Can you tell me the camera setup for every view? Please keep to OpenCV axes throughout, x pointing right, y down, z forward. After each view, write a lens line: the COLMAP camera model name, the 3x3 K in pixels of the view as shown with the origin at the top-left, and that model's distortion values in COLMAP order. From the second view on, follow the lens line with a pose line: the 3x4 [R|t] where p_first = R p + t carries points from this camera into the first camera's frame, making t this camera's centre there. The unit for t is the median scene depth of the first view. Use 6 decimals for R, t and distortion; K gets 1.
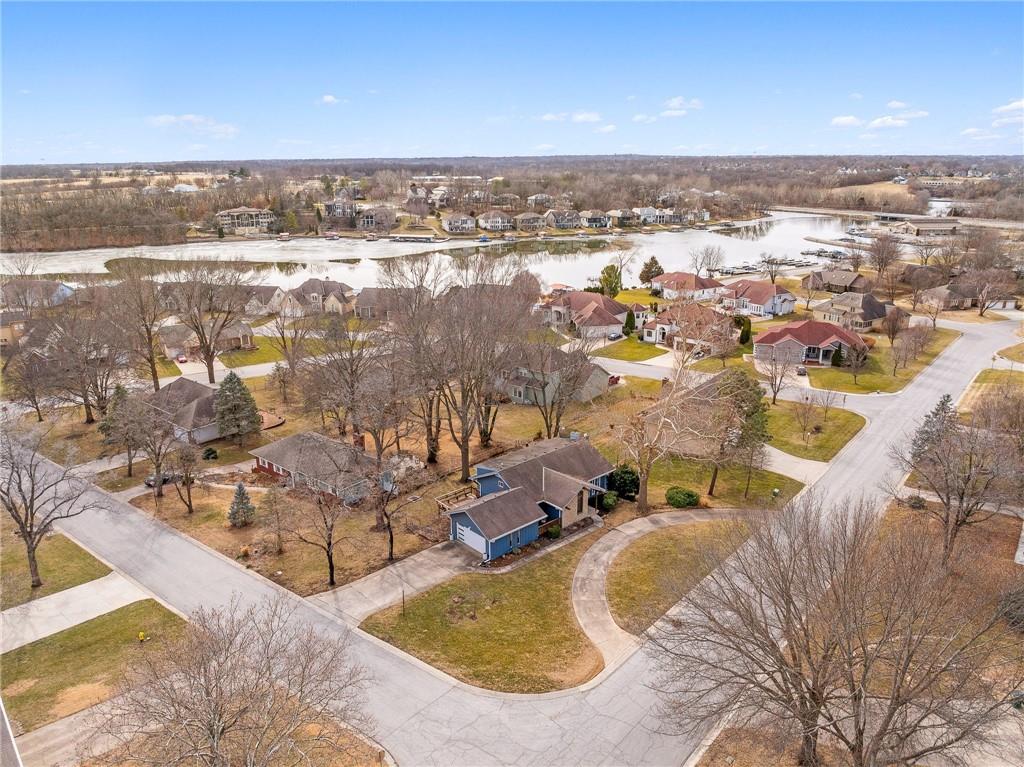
lens RADIAL K [[715.3, 0, 509.8], [0, 715.3, 385.0], [0, 0, 1]] dist [-0.024681, -0.010451]
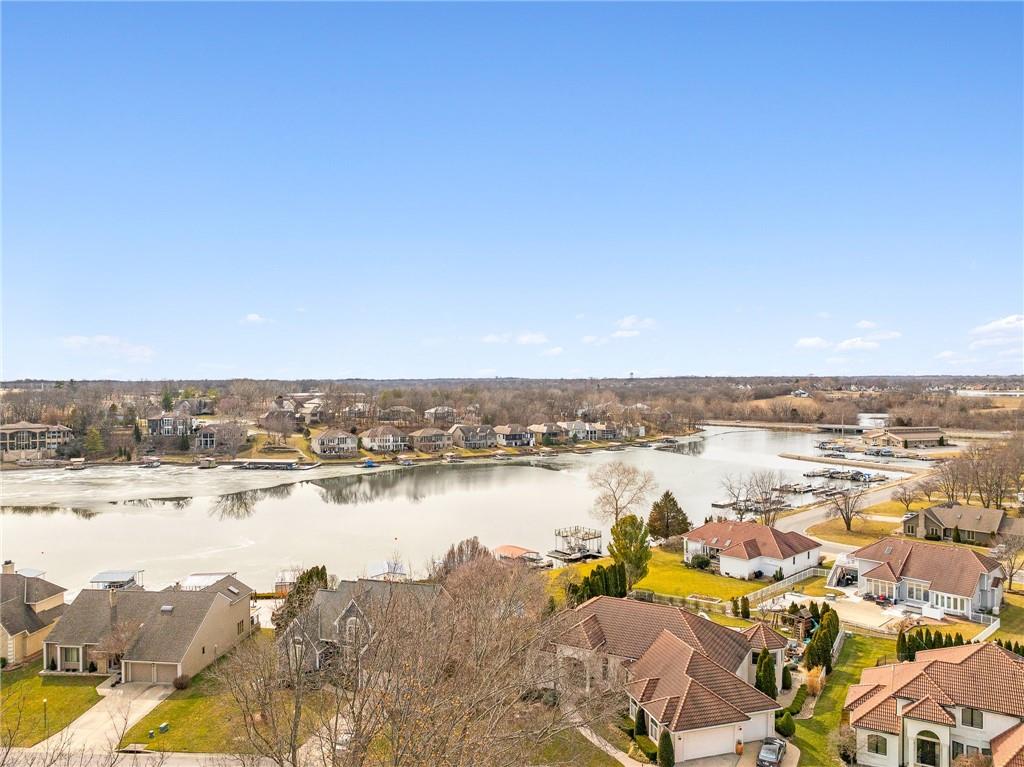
lens RADIAL K [[735.1, 0, 512.3], [0, 735.1, 386.3], [0, 0, 1]] dist [-0.033301, -0.008644]
pose [[0.987348, 0.000090, 0.158569, -0.010080], [0.046860, 0.955170, -0.292326, -0.050068], [-0.151487, 0.296058, 0.943081, 0.230813]]
